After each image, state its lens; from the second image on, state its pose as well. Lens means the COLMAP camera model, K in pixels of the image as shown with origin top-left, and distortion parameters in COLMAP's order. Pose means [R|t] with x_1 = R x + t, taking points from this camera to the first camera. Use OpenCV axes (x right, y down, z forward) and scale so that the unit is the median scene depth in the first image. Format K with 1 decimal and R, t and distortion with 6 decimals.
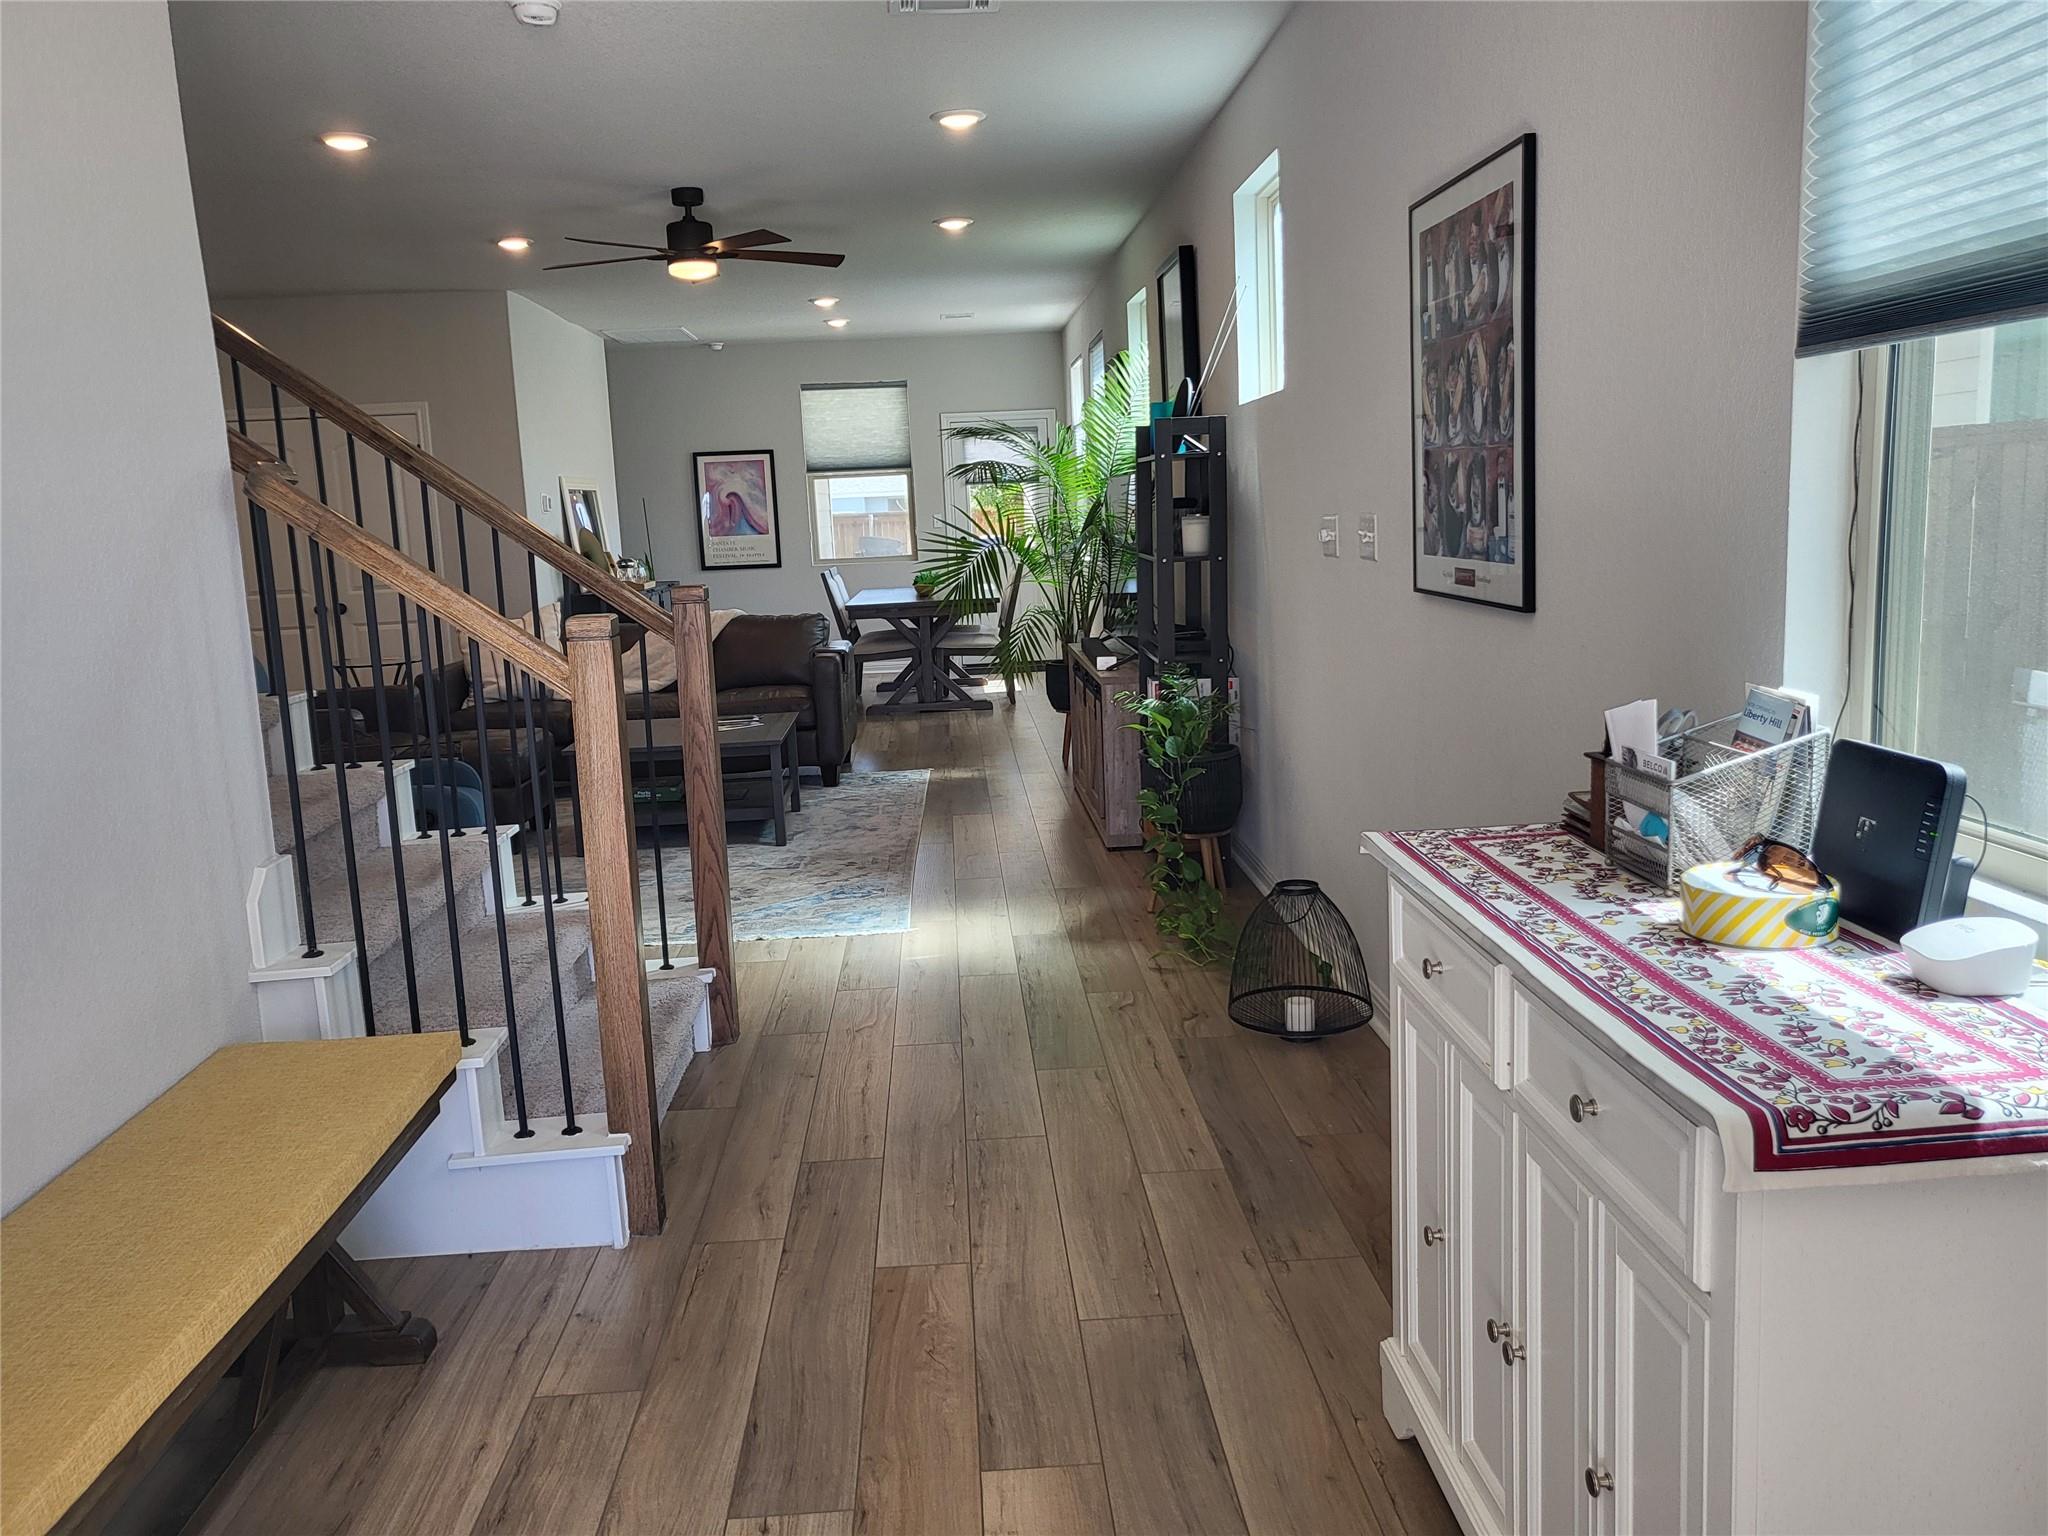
lens RADIAL K [[1590.1, 0, 1024.0], [0, 1590.1, 768.0], [0, 0, 1]] dist [0.004587, -0.001566]
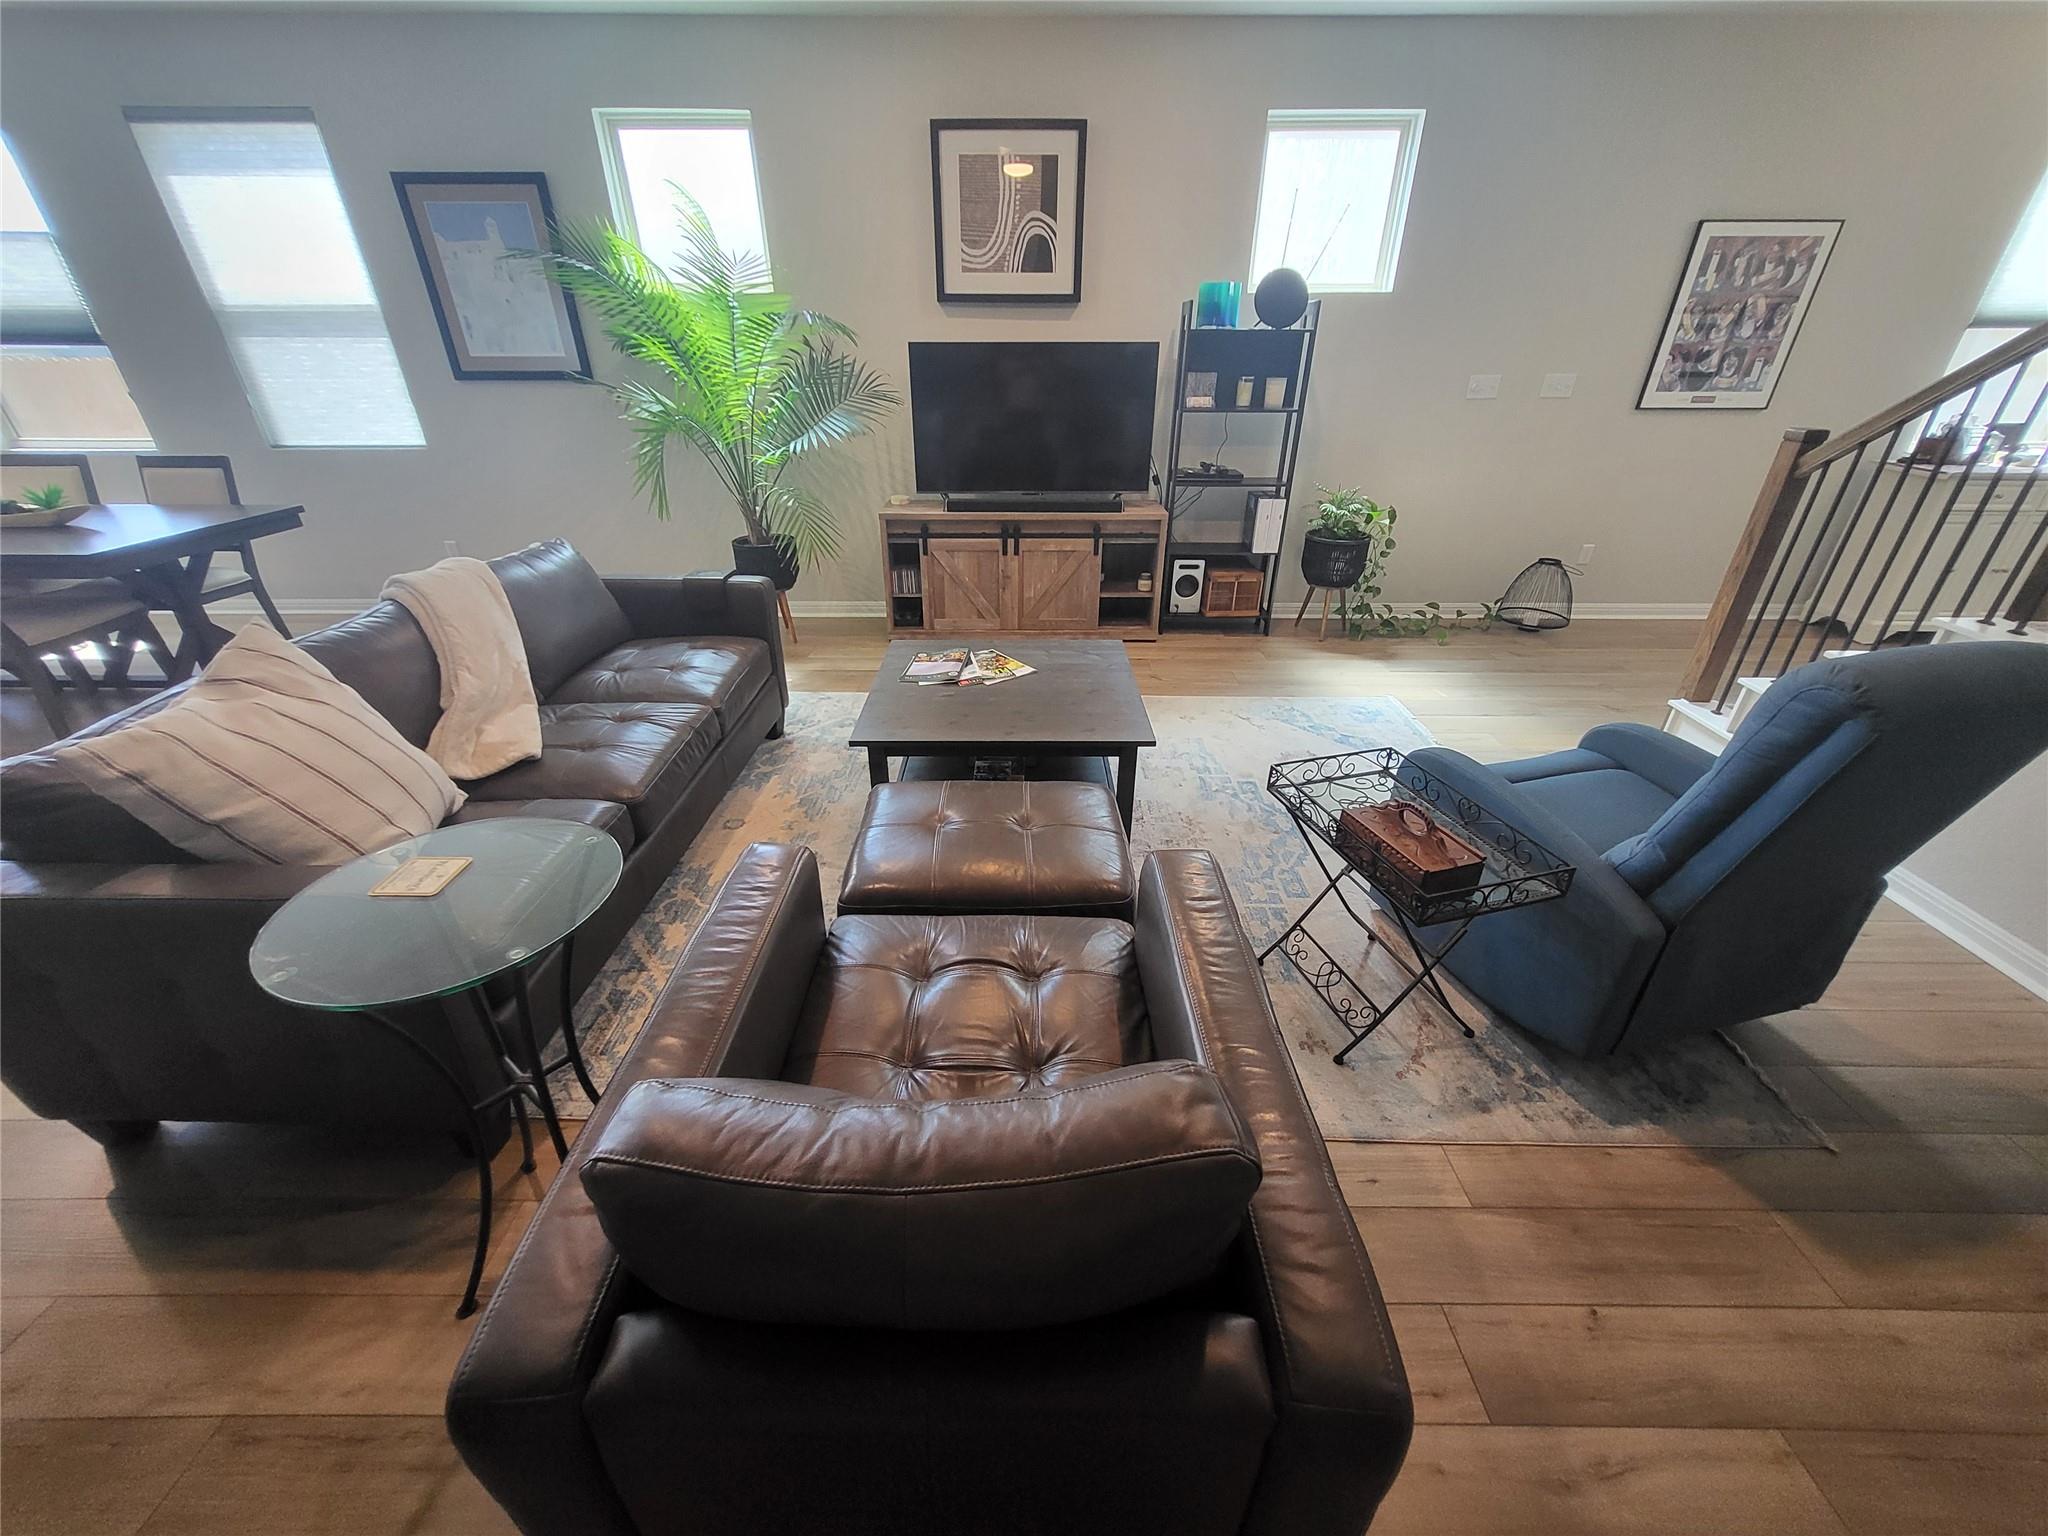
lens RADIAL K [[795.8, 0, 1017.1], [0, 795.8, 759.9], [0, 0, 1]] dist [0.016132, 0.000086]
pose [[0.060270, -0.418876, 0.906041, -0.482918], [0.169751, 0.898771, 0.404223, -0.122802], [-0.983642, 0.129439, 0.125274, 0.785599]]
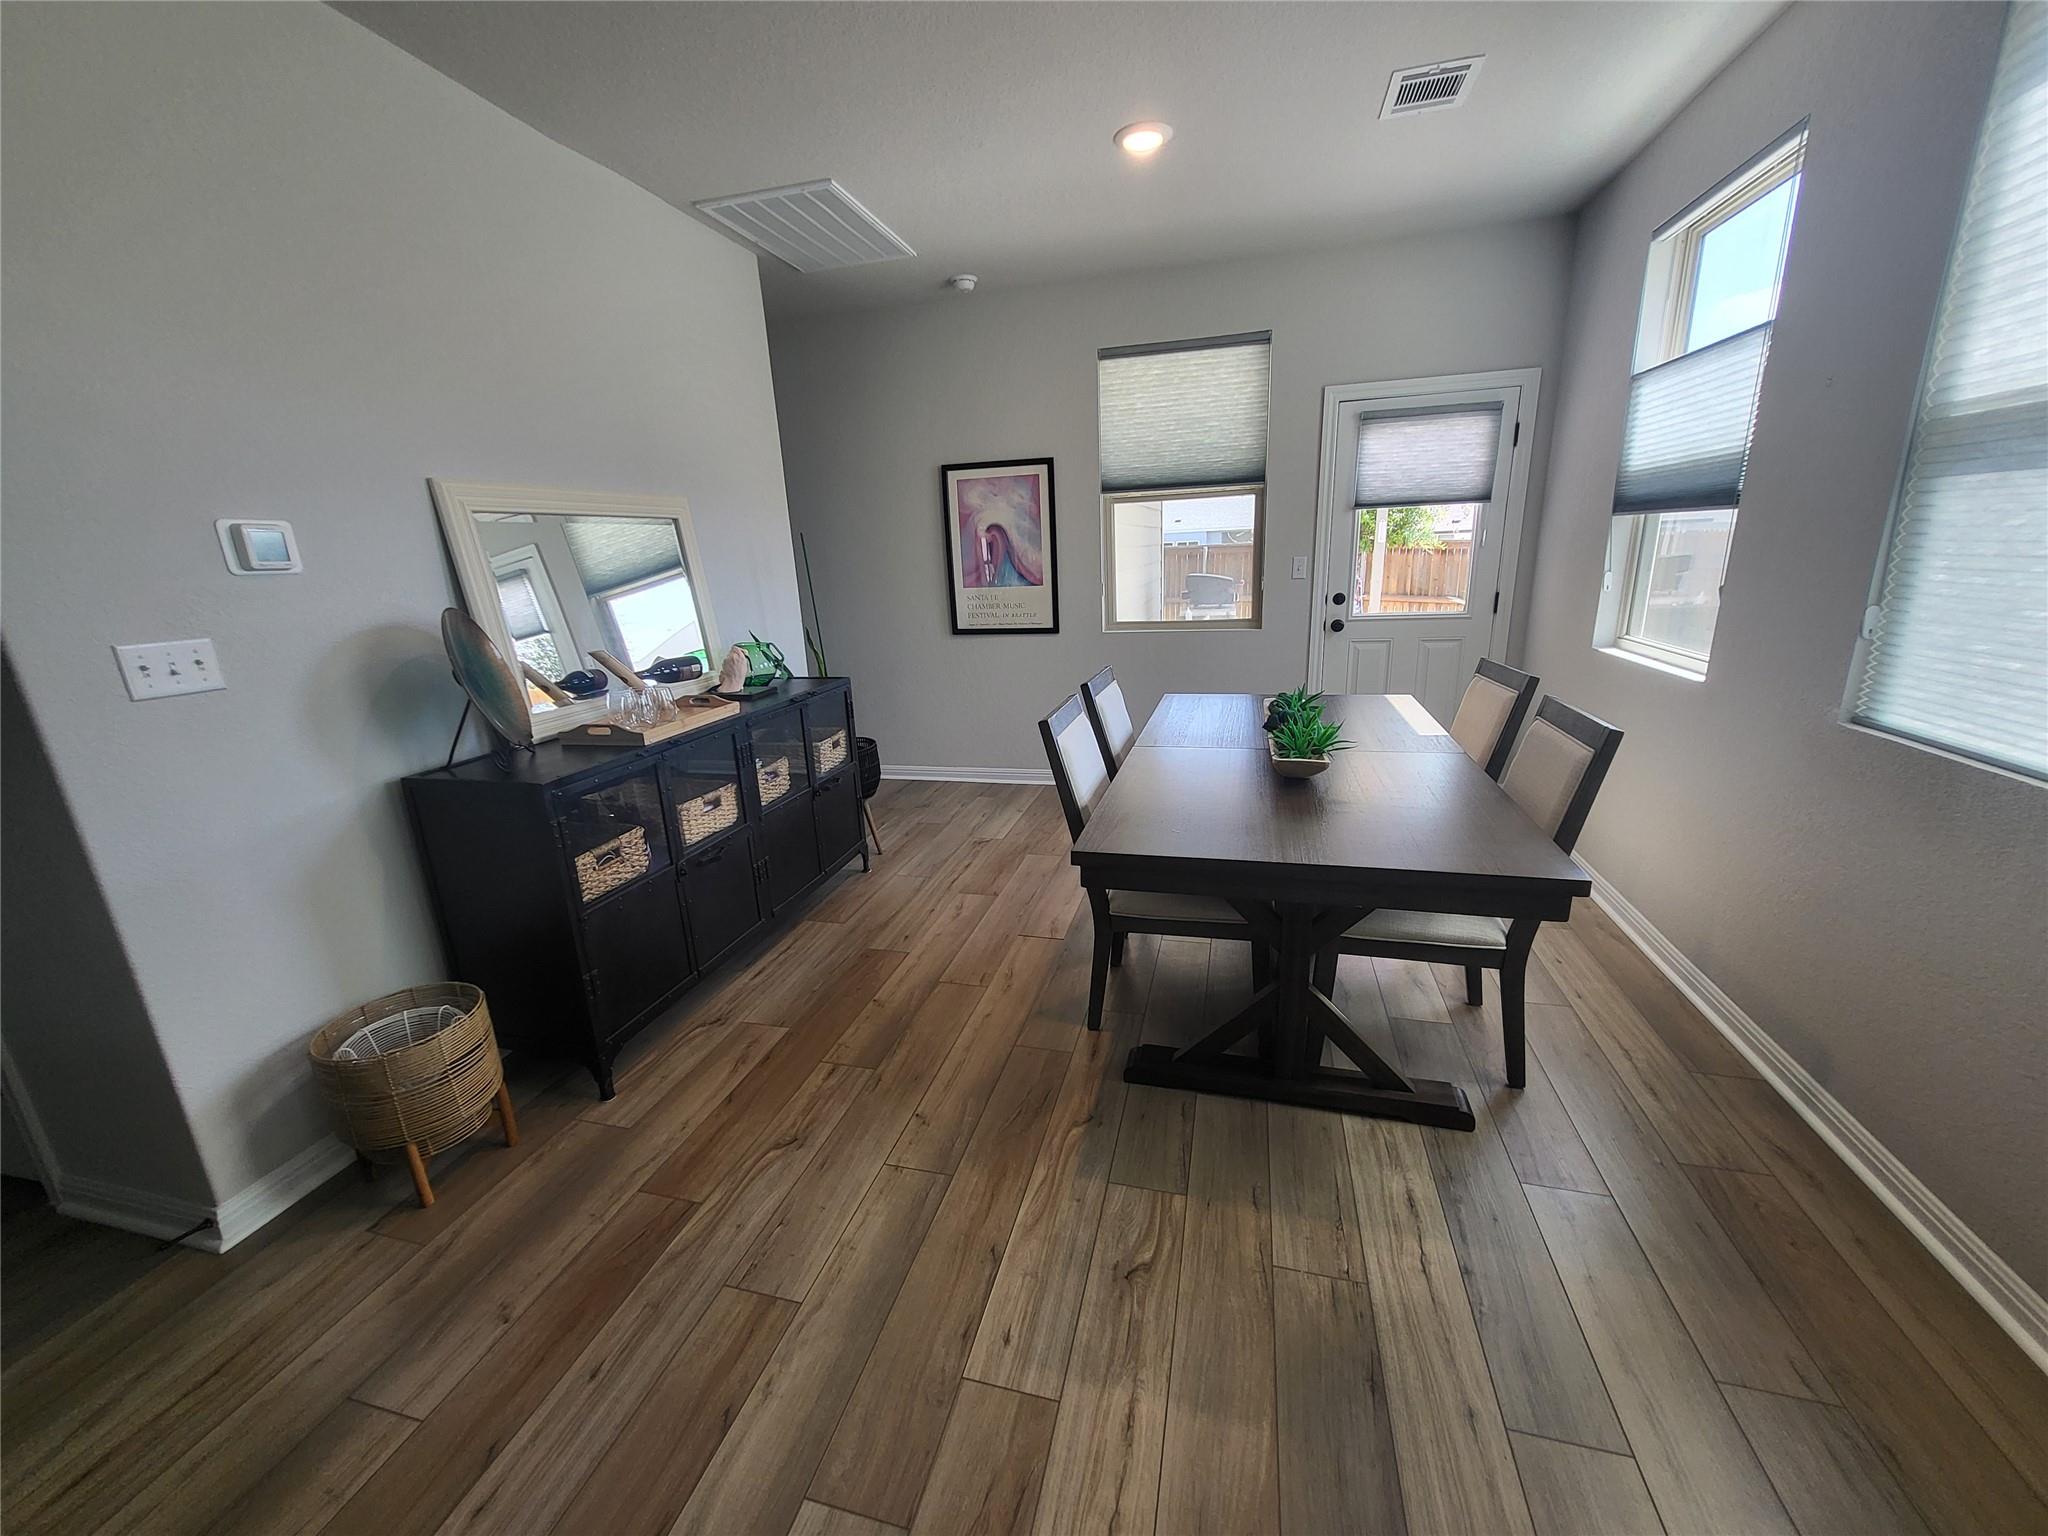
lens RADIAL K [[795.8, 0, 1017.1], [0, 795.8, 759.9], [0, 0, 1]] dist [0.016132, 0.000086]
pose [[0.947389, 0.089492, -0.307318, -0.064308], [-0.054152, 0.991092, 0.121670, -0.127561], [0.315469, -0.098627, 0.943797, 0.743223]]
